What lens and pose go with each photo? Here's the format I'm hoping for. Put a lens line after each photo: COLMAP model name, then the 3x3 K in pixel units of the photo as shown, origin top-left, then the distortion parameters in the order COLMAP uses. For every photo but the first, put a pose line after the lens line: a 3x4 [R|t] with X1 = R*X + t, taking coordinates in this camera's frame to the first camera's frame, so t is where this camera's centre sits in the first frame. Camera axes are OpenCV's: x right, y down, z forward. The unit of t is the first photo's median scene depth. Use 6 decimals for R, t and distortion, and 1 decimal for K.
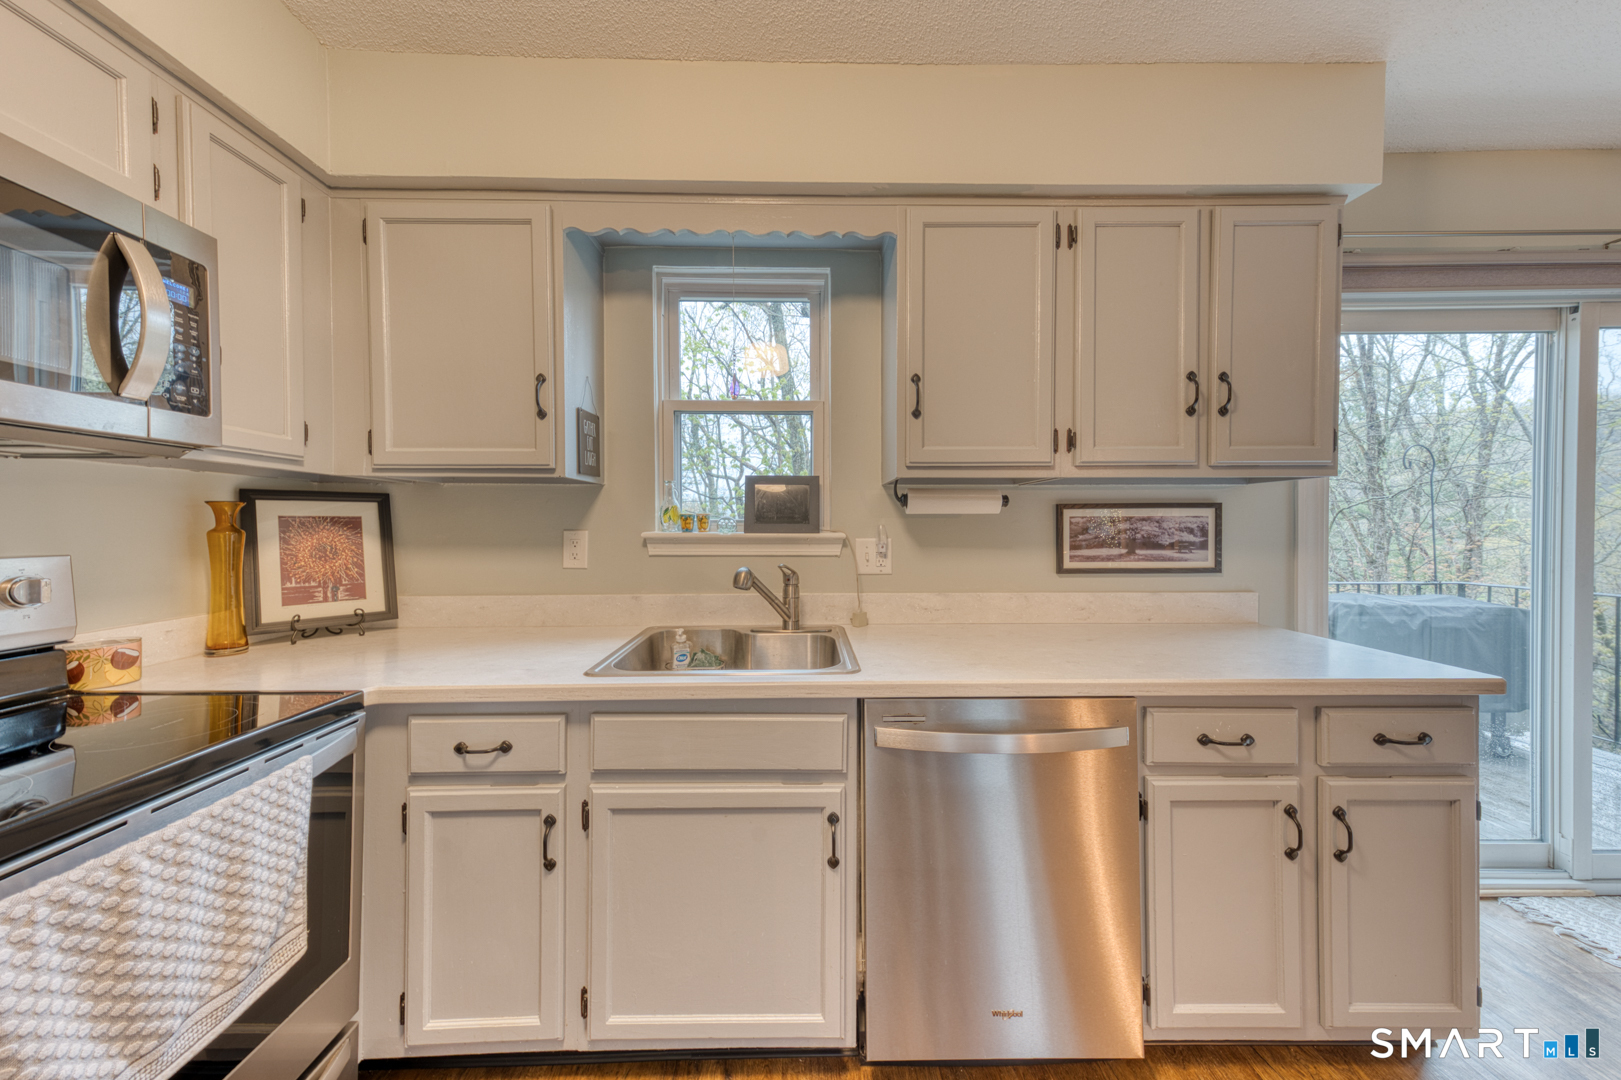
lens RADIAL K [[550.6, 0, 810.1], [0, 550.6, 530.3], [0, 0, 1]] dist [0.027414, -0.003396]
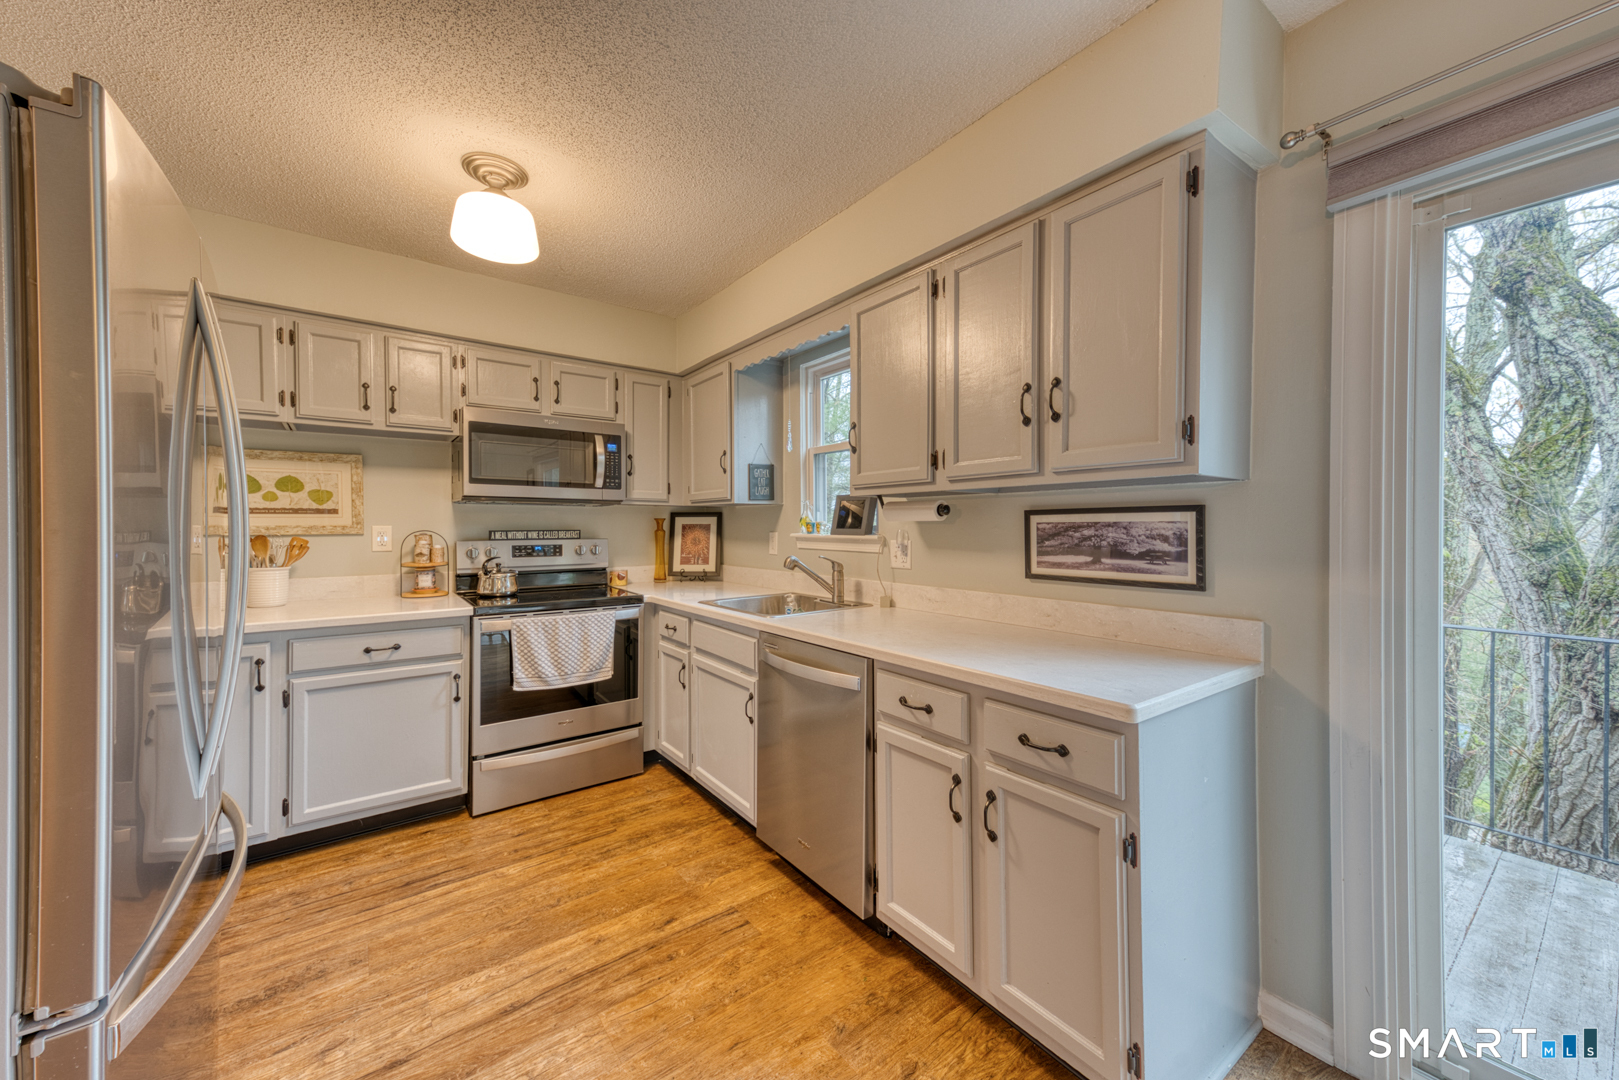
lens RADIAL K [[605.6, 0, 808.3], [0, 605.6, 532.2], [0, 0, 1]] dist [0.023103, -0.000457]
pose [[0.579855, 0.009044, -0.814669, 1.181494], [-0.010856, 0.999935, 0.003374, -0.006664], [0.814647, 0.006887, 0.579916, 0.018416]]
